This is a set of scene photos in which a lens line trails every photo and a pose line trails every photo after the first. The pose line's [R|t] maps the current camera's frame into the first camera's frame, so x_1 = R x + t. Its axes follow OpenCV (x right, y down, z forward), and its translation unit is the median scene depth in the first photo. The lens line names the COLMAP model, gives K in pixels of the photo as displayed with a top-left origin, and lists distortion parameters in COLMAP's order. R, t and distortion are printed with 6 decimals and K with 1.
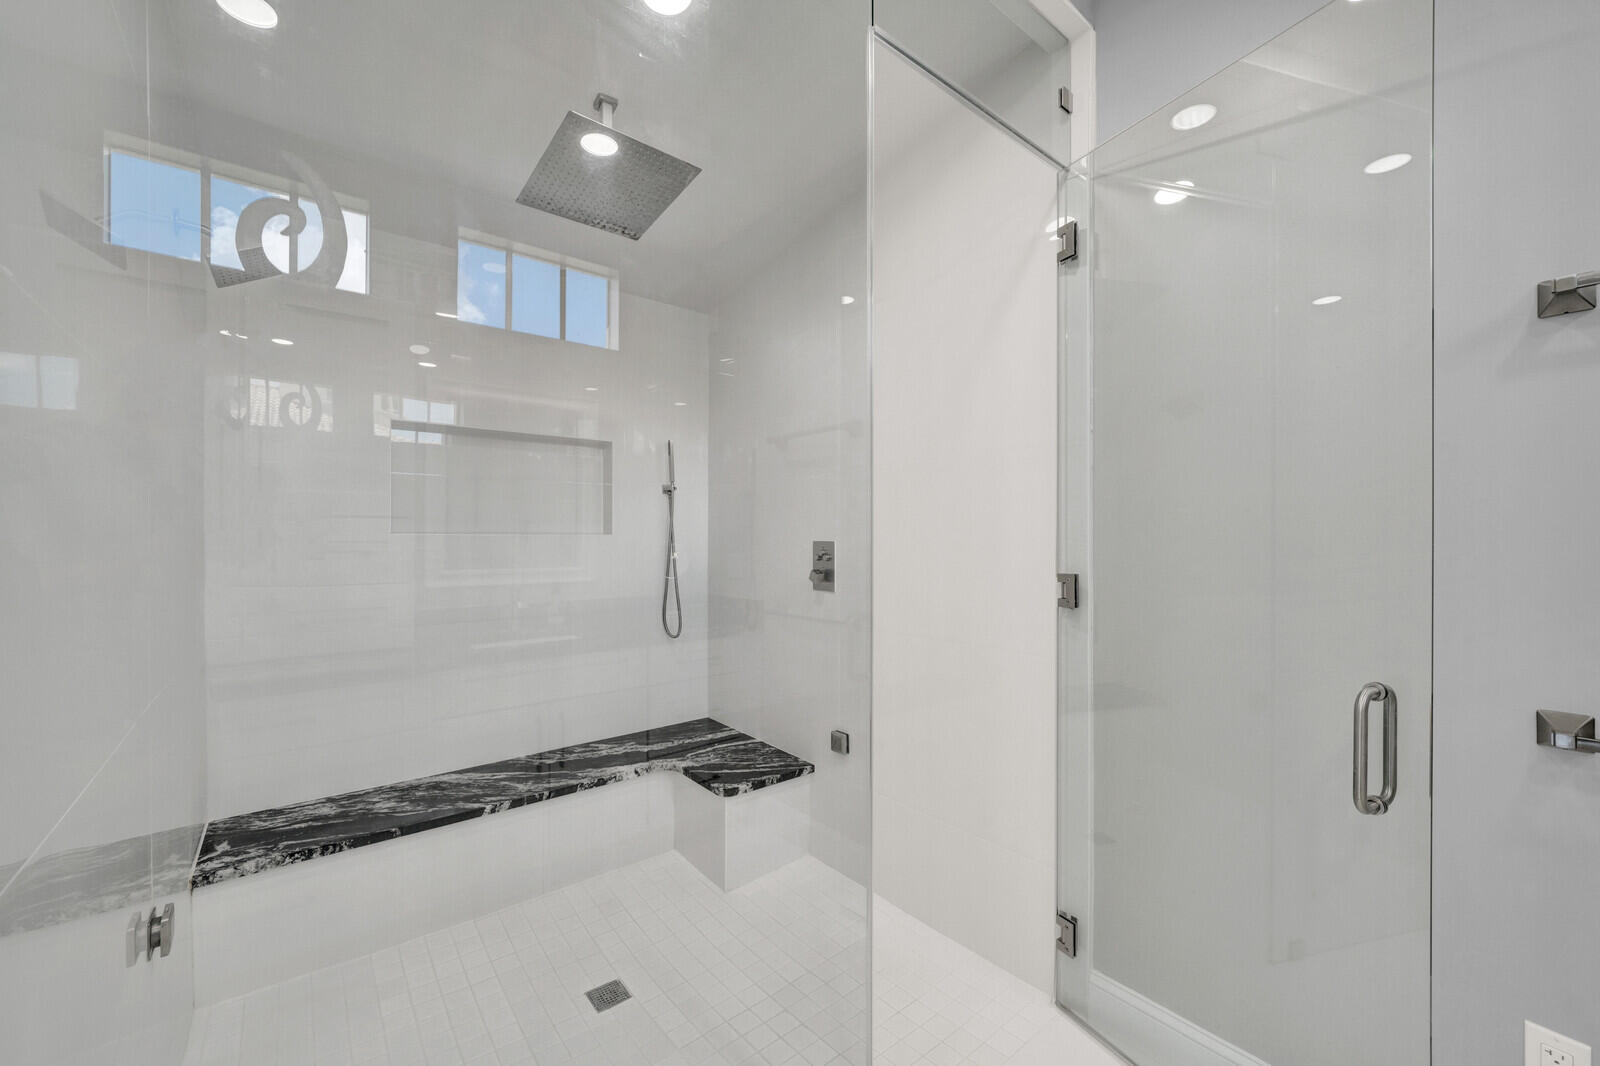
lens RADIAL K [[624.4, 0, 799.2], [0, 624.4, 543.6], [0, 0, 1]] dist [0.000357, 0.000028]
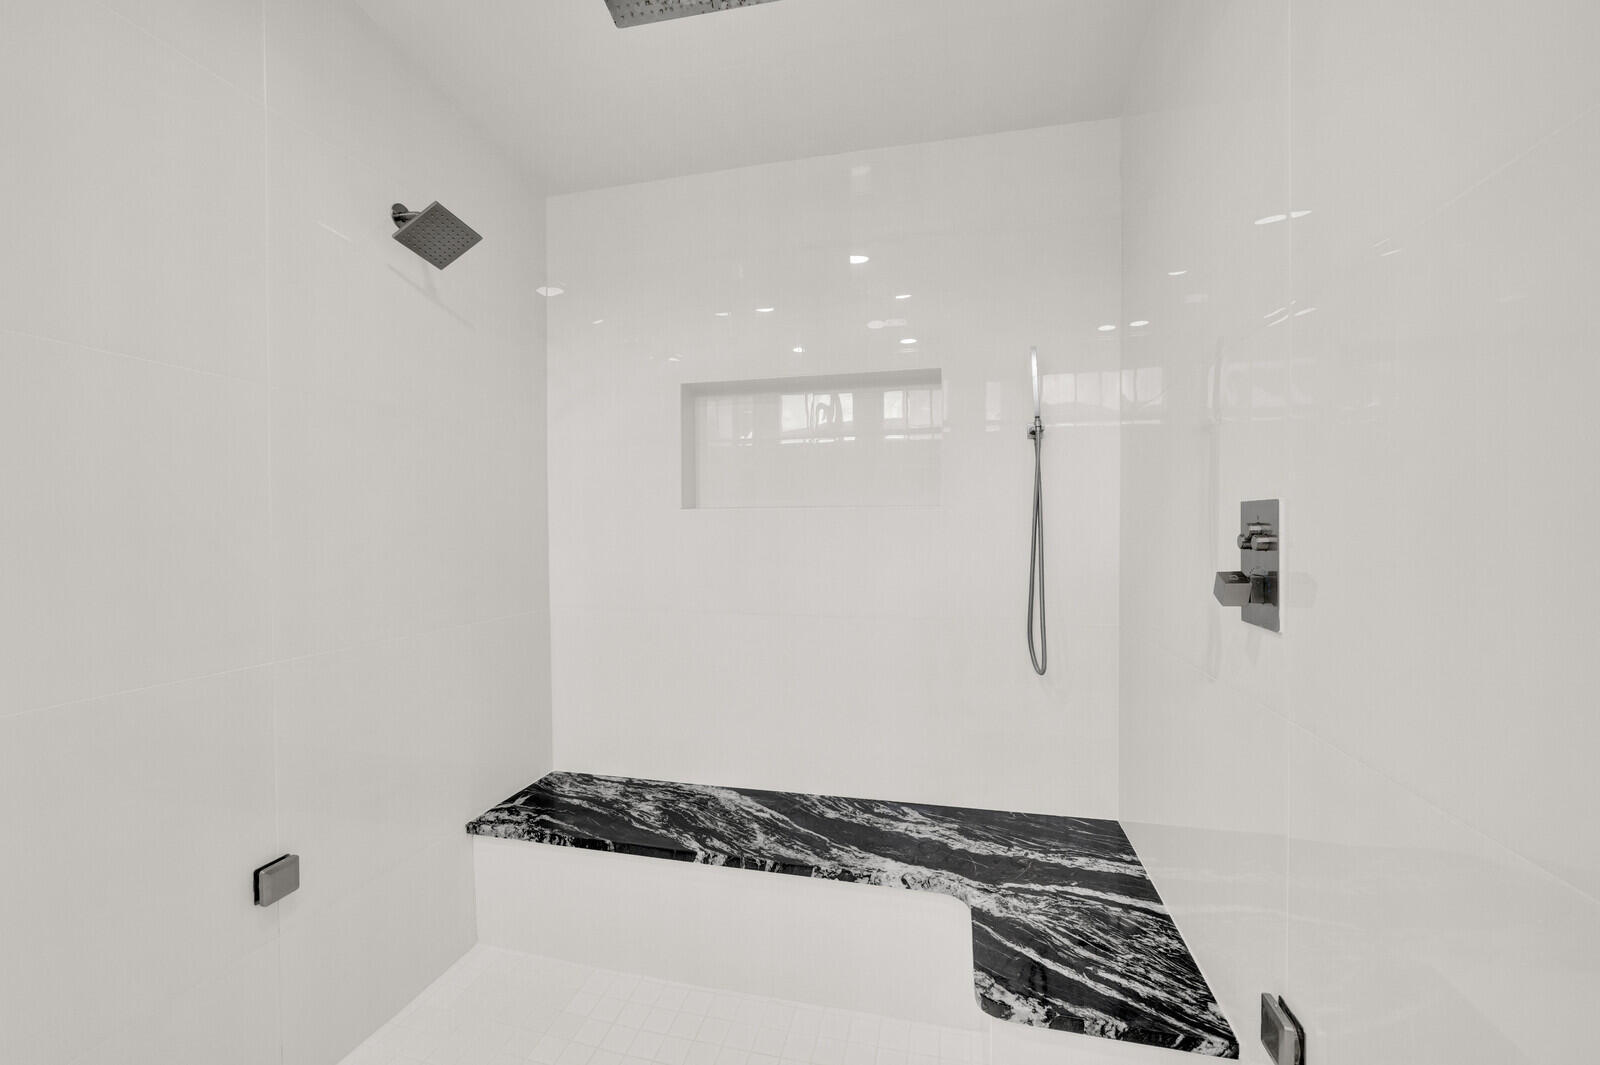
lens RADIAL K [[651.3, 0, 799.9], [0, 651.3, 529.1], [0, 0, 1]] dist [-0.008993, -0.000219]
pose [[0.595333, -0.004430, -0.803467, 0.201475], [0.005887, 0.999982, -0.001151, 0.013224], [0.803457, -0.004045, 0.595348, 0.528098]]
